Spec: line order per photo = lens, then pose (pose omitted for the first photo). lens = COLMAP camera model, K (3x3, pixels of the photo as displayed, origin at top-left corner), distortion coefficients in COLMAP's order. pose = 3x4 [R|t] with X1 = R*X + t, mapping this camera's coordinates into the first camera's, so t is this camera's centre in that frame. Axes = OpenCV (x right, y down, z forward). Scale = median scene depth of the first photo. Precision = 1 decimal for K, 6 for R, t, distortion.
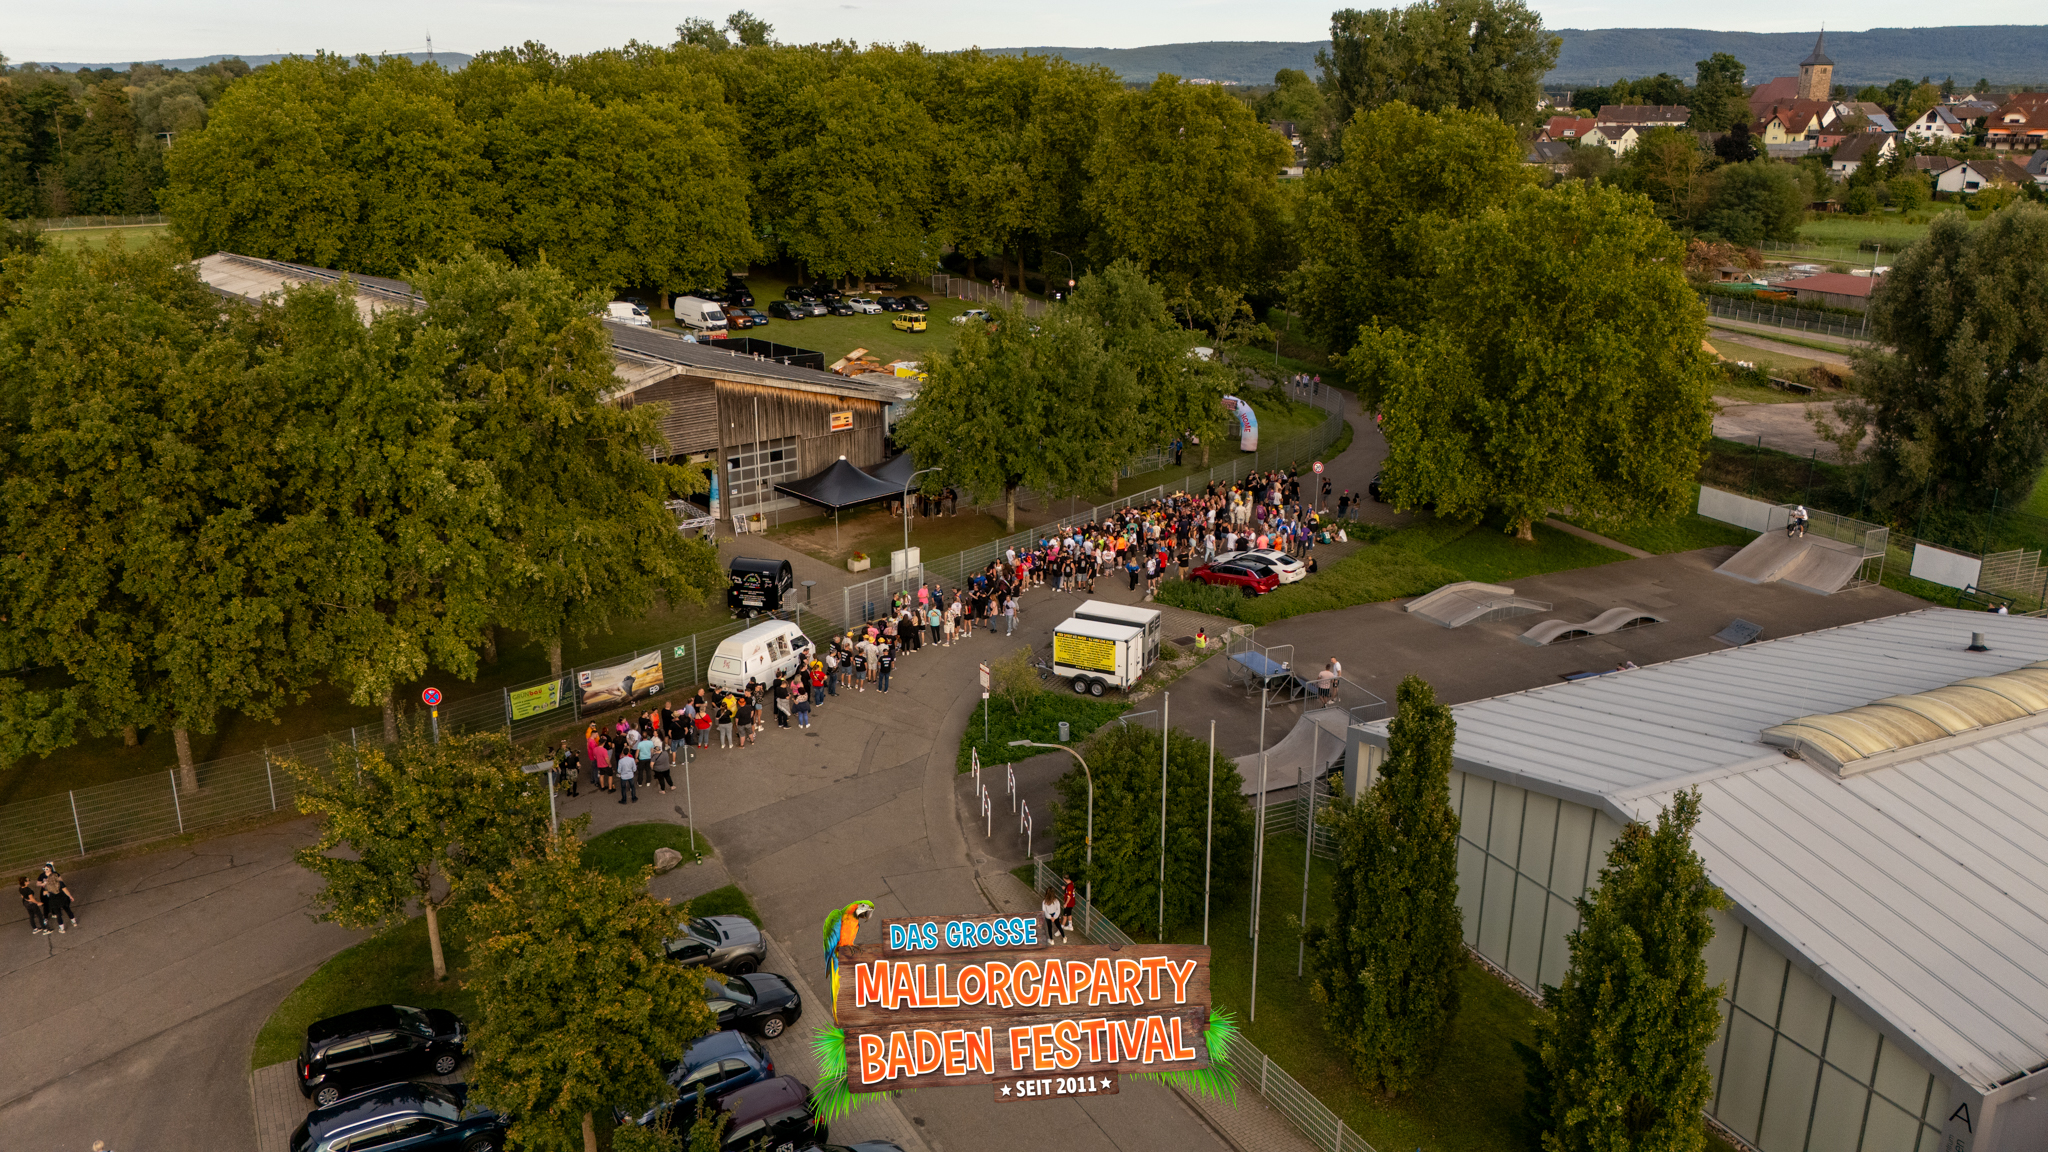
lens RADIAL K [[1525.3, 0, 1027.4], [0, 1525.3, 570.5], [0, 0, 1]] dist [0.103648, -0.233388]
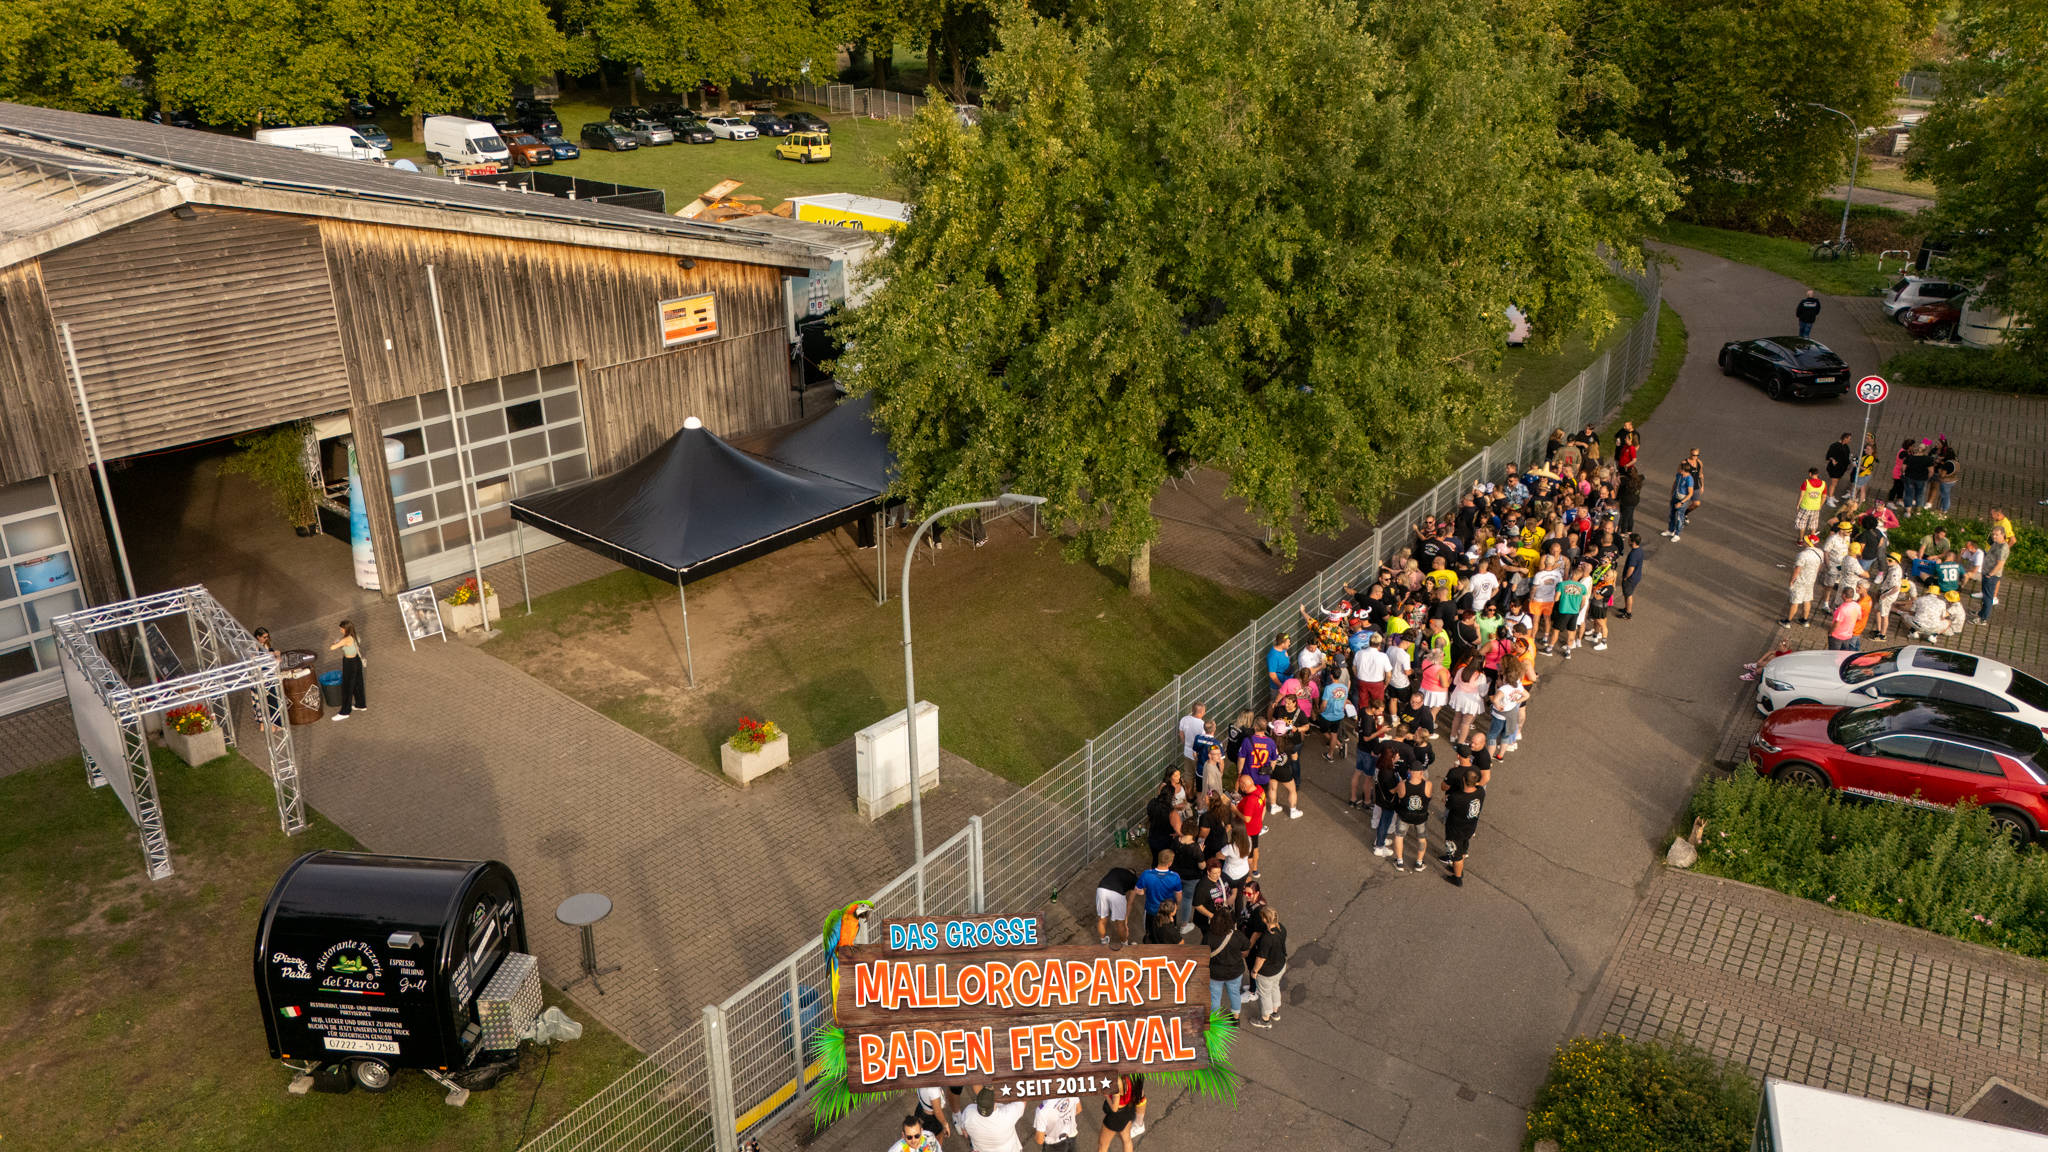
lens RADIAL K [[1576.3, 0, 1031.4], [0, 1576.3, 569.1], [0, 0, 1]] dist [0.041839, -0.037002]
pose [[0.996559, -0.048576, 0.067166, -0.065698], [0.043324, 0.996046, 0.077560, -0.063697], [-0.070668, -0.074383, 0.994723, 0.603193]]
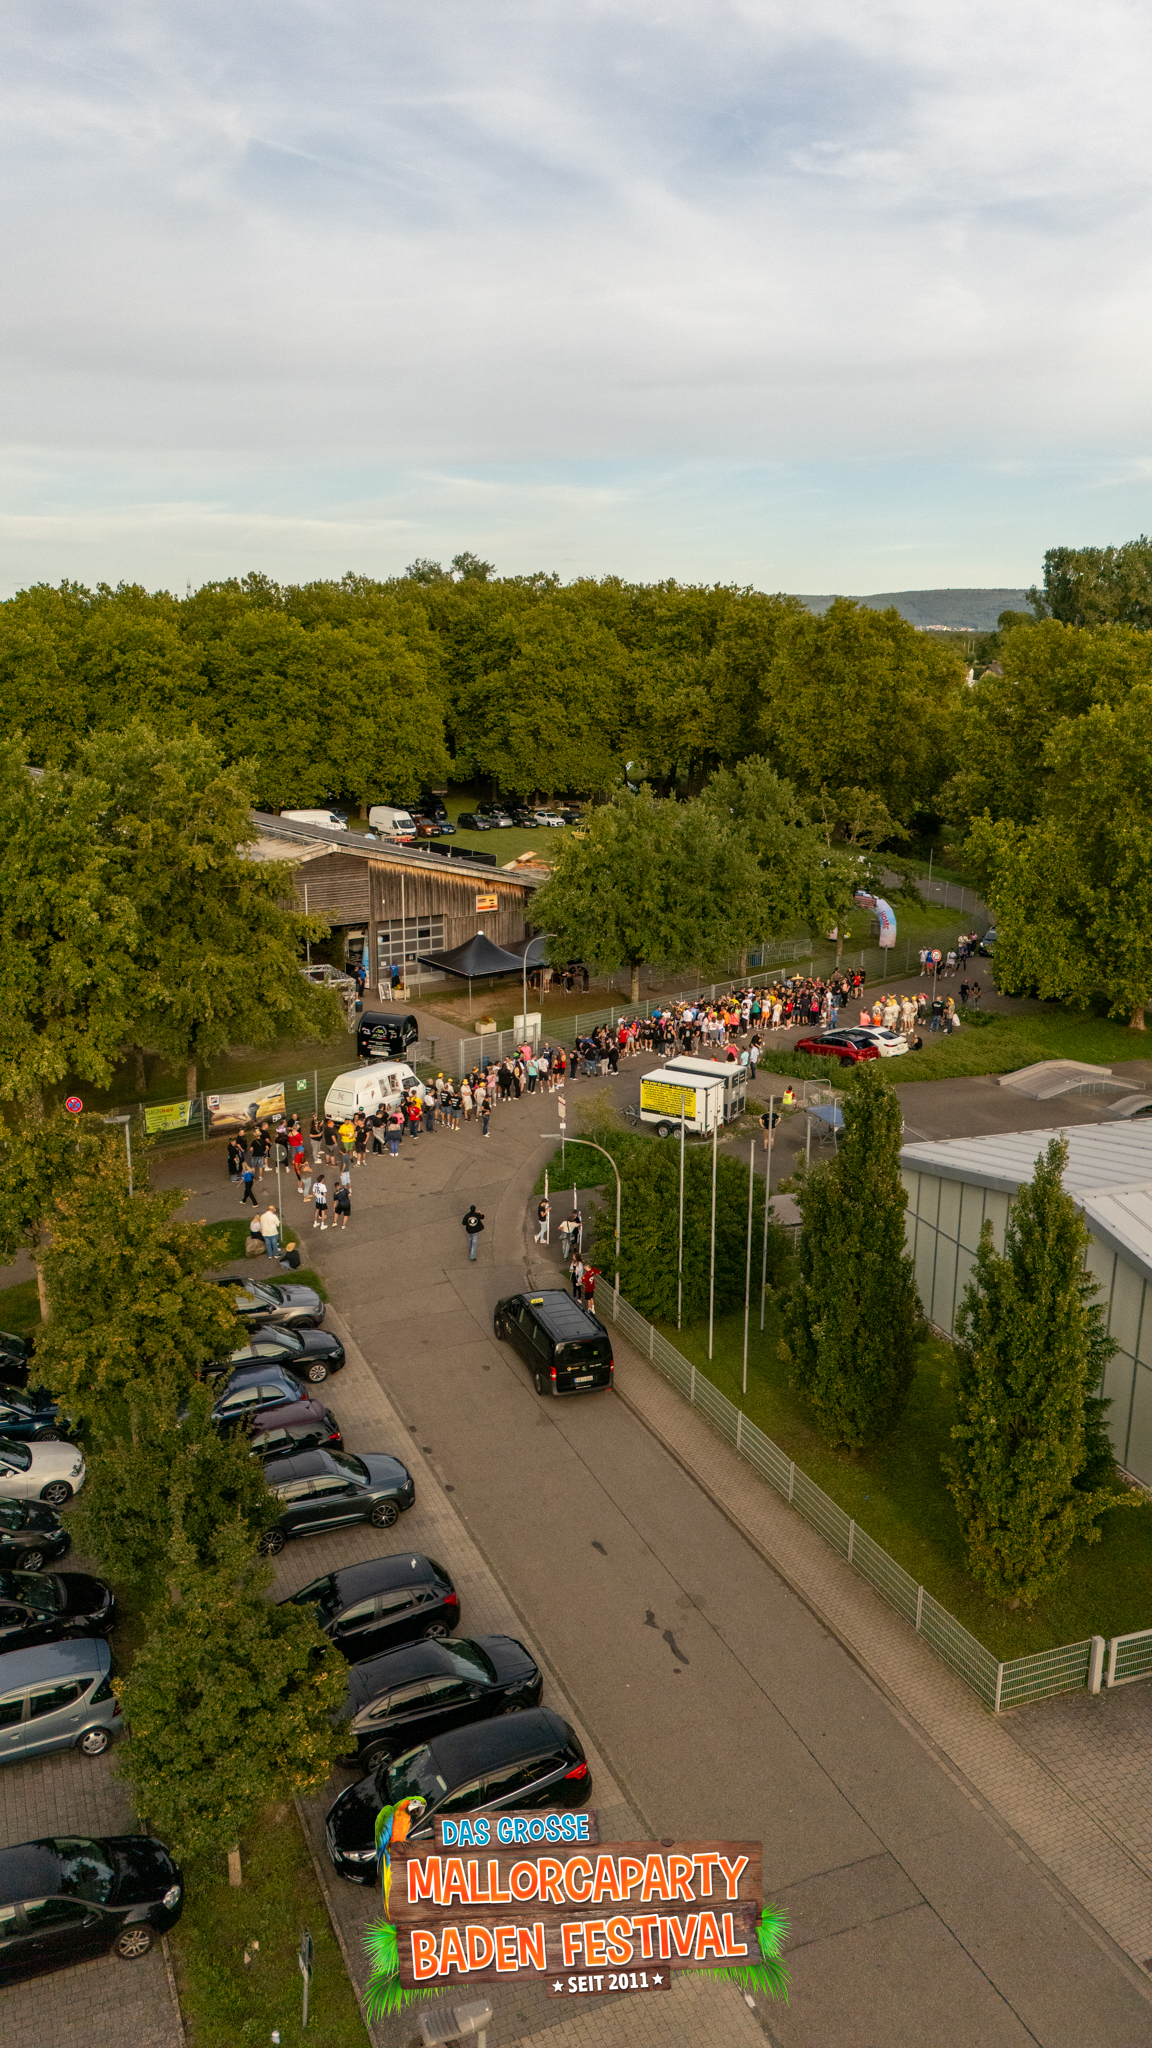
lens RADIAL K [[1525.3, 0, 576.0], [0, 1525.3, 1024.0], [0, 0, 1]] dist [0.103648, -0.233388]
pose [[0.993138, 0.031346, -0.112669, 0.067737], [-0.037607, 0.997839, -0.053881, 0.044847], [0.110737, 0.057748, 0.992171, -0.054136]]
